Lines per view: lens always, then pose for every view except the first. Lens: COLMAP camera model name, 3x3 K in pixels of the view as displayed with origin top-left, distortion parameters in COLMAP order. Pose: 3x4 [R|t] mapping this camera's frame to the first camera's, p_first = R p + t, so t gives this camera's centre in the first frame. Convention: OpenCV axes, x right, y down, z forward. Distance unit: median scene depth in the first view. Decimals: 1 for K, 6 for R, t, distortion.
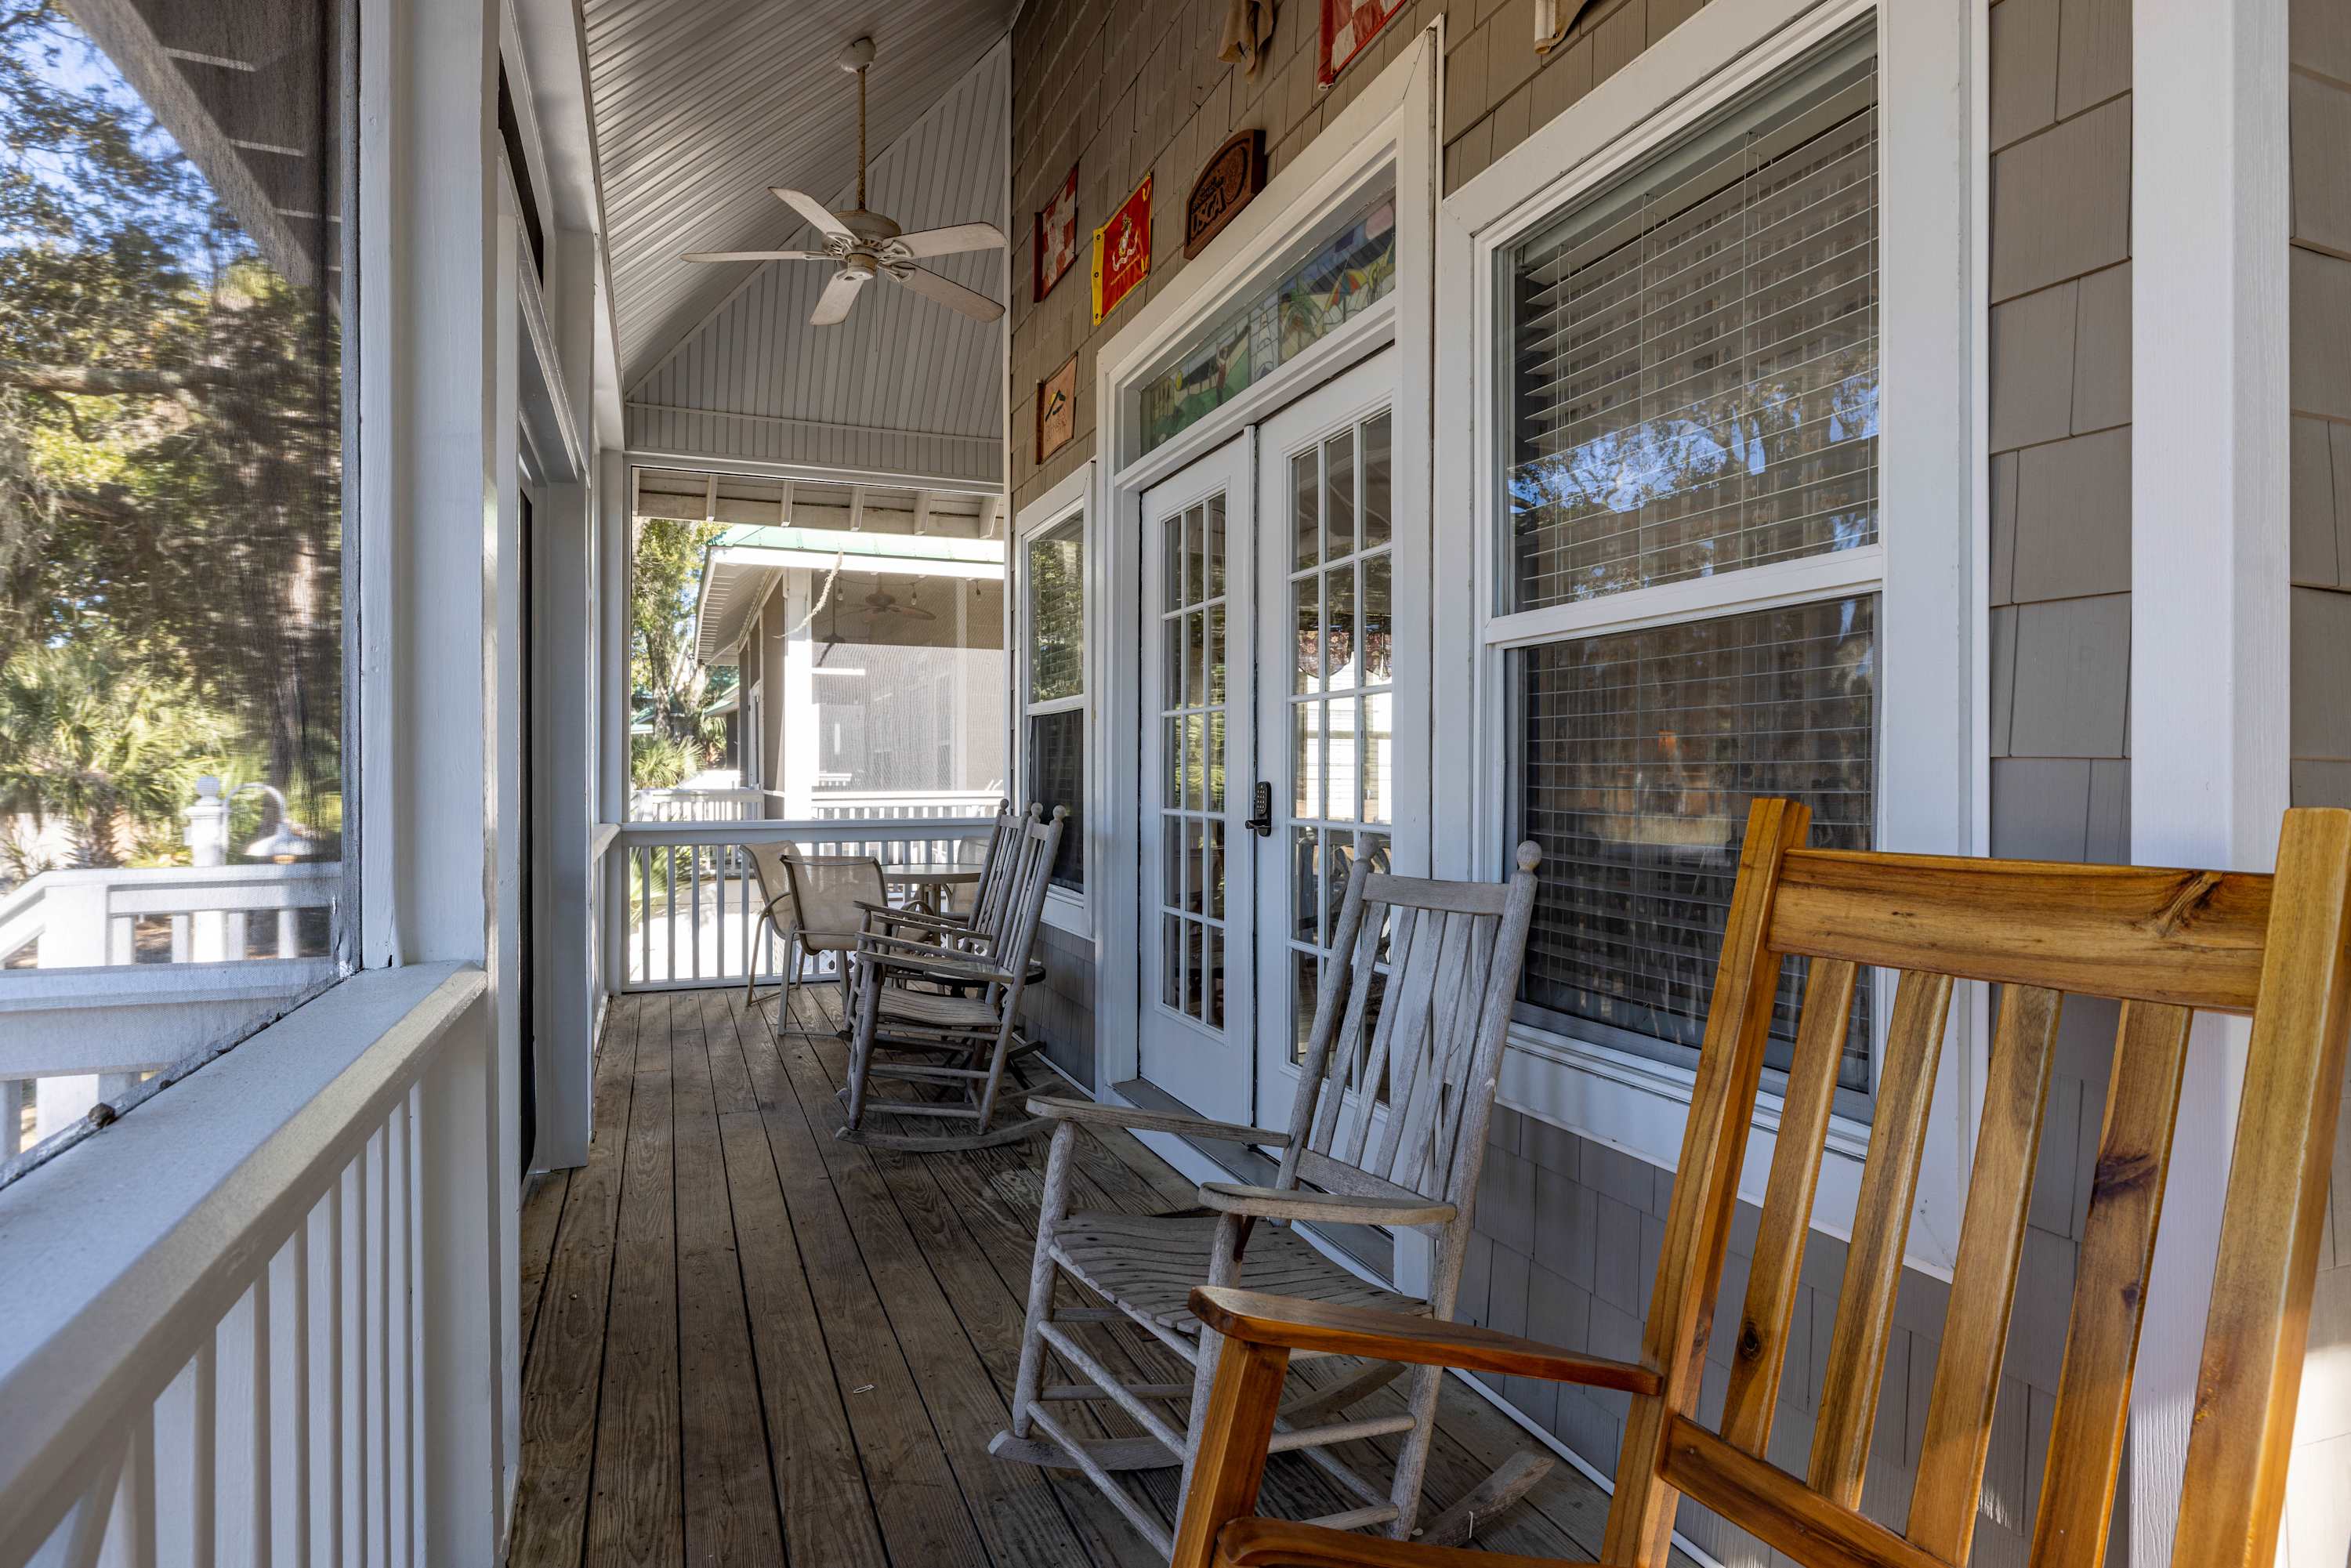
lens RADIAL K [[1300.1, 0, 1177.1], [0, 1300.1, 783.3], [0, 0, 1]] dist [0.000814, -0.001801]
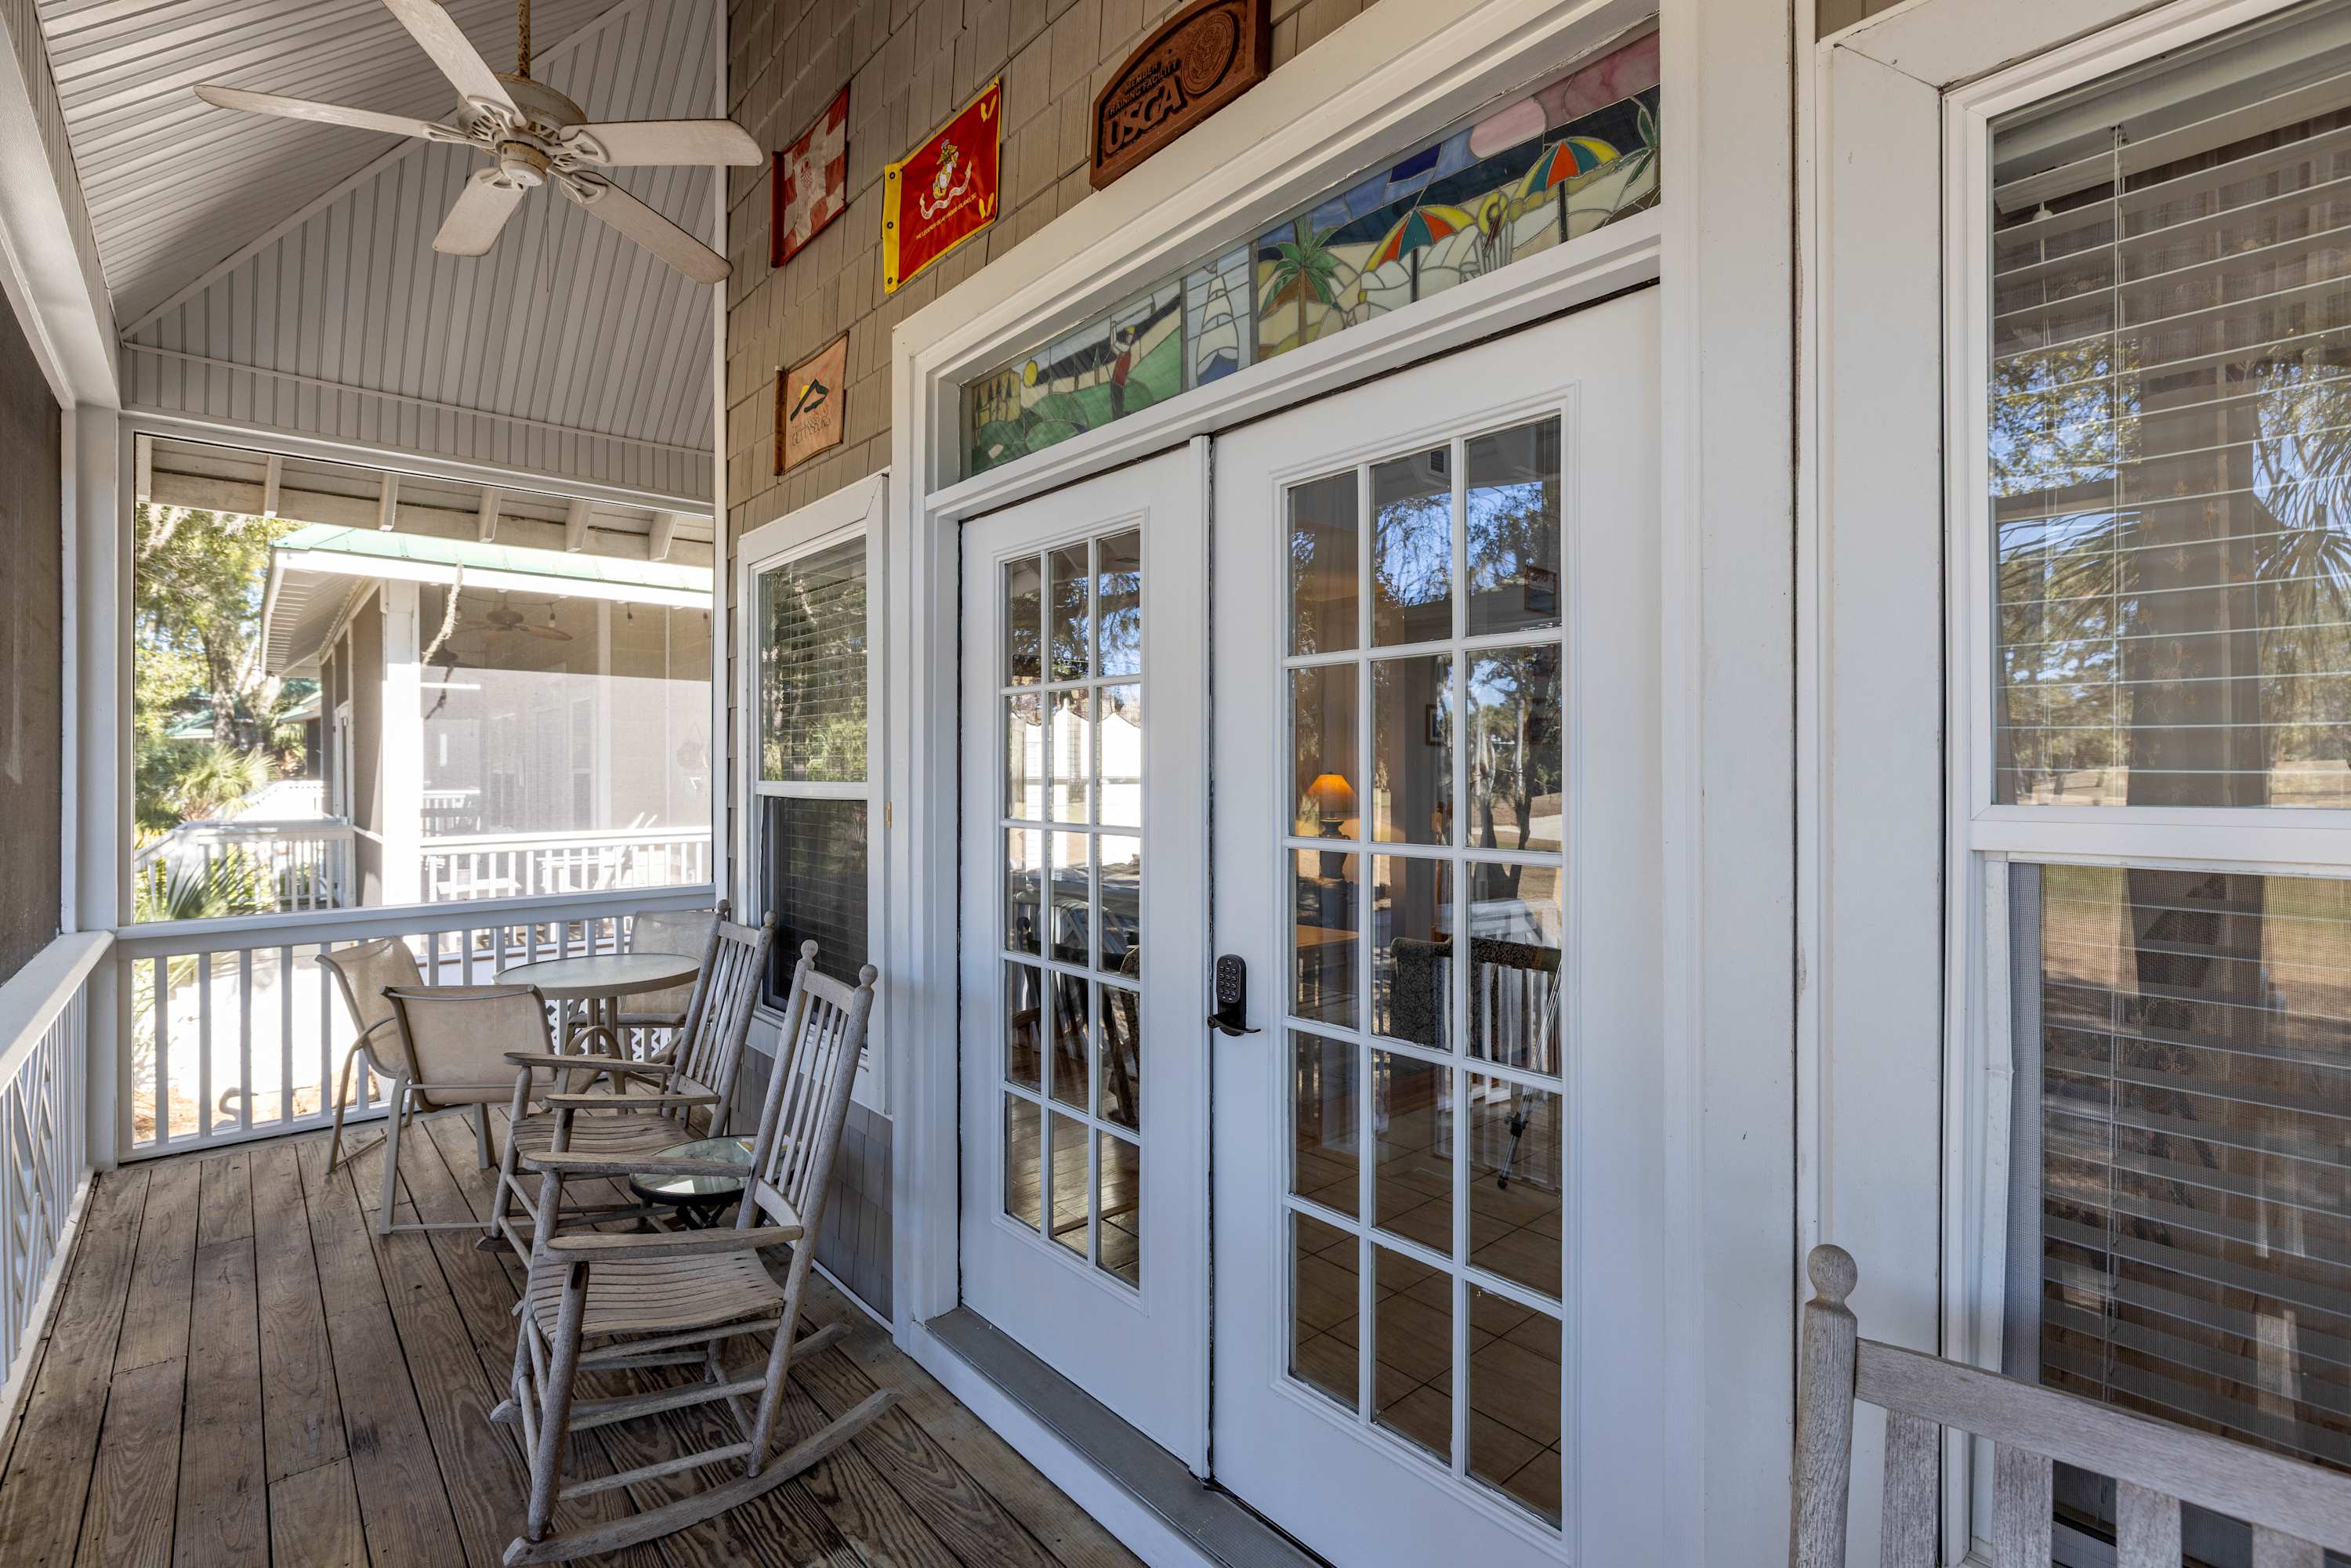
lens RADIAL K [[1069.4, 0, 1177.1], [0, 1069.4, 770.4], [0, 0, 1]] dist [-0.005665, 0.000507]
pose [[0.939276, -0.003853, 0.343141, -0.098312], [0.005992, 0.999969, -0.005172, -0.061753], [-0.343110, 0.006914, 0.939270, 0.307771]]
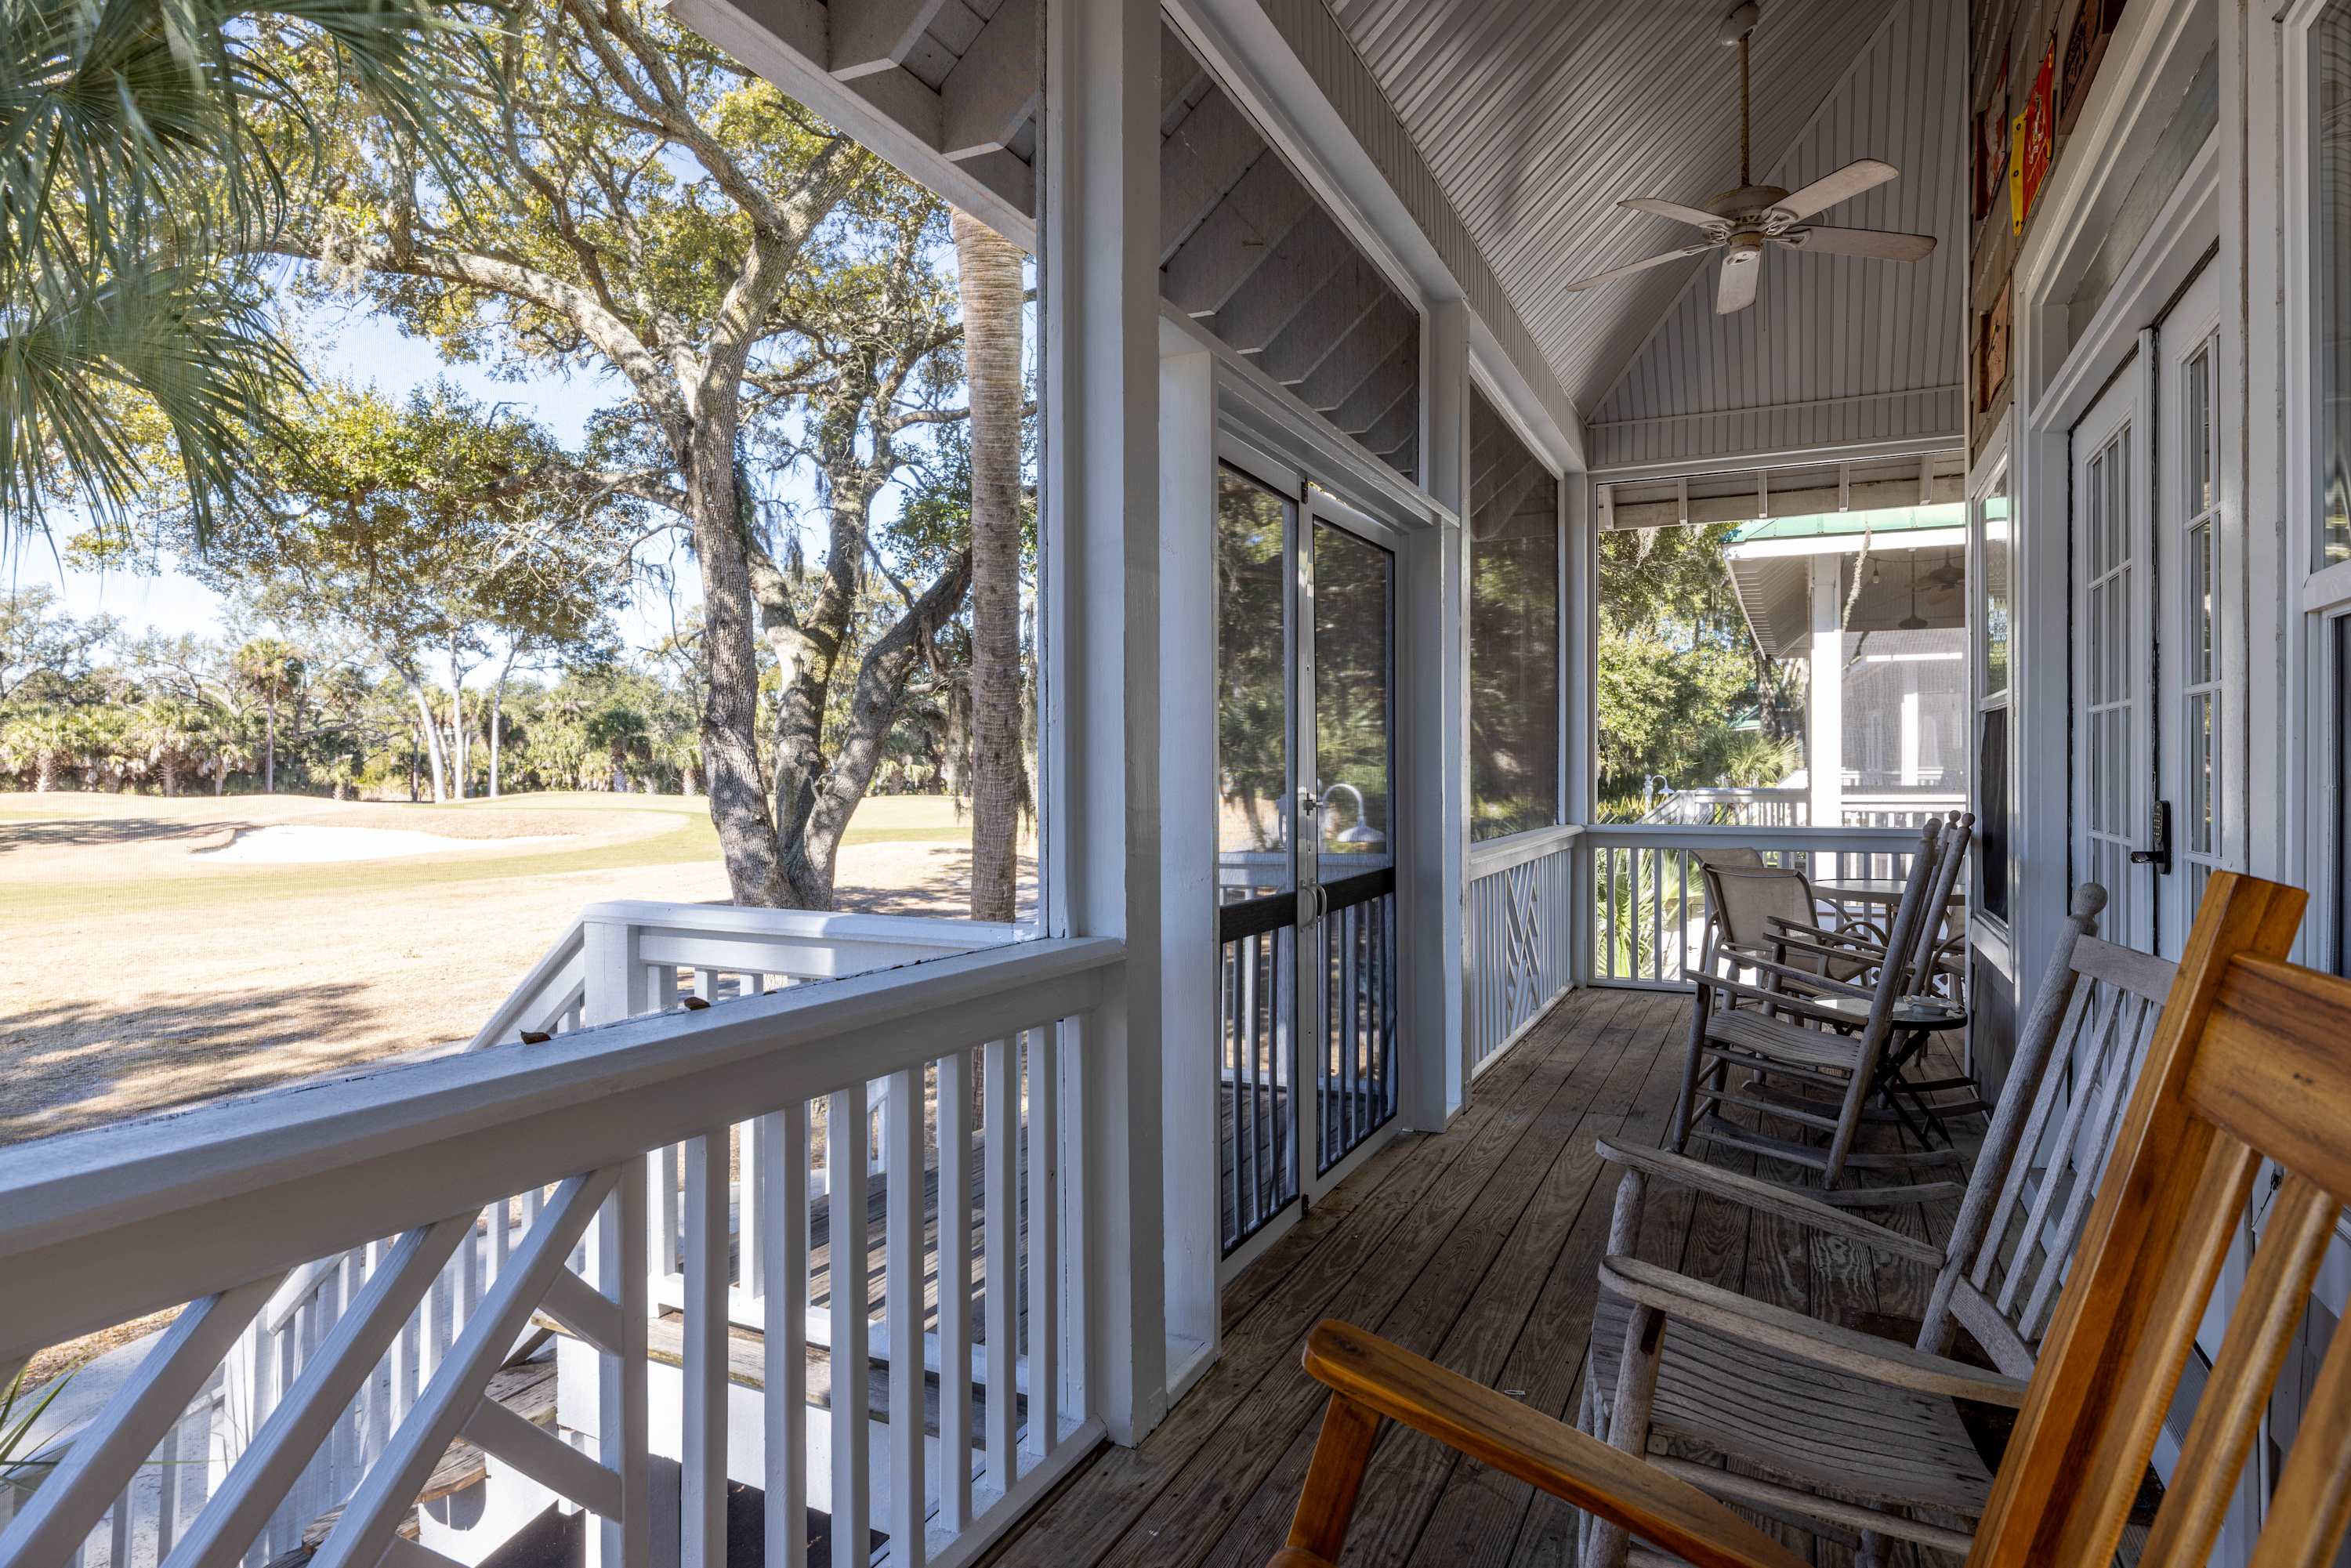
lens RADIAL K [[1300.1, 0, 1167.0], [0, 1300.1, 771.5], [0, 0, 1]] dist [0.000814, -0.001801]
pose [[0.676186, -0.001955, -0.736728, 0.147932], [-0.002032, 0.999988, -0.004519, -0.008491], [0.736728, 0.004553, 0.676174, 0.045520]]
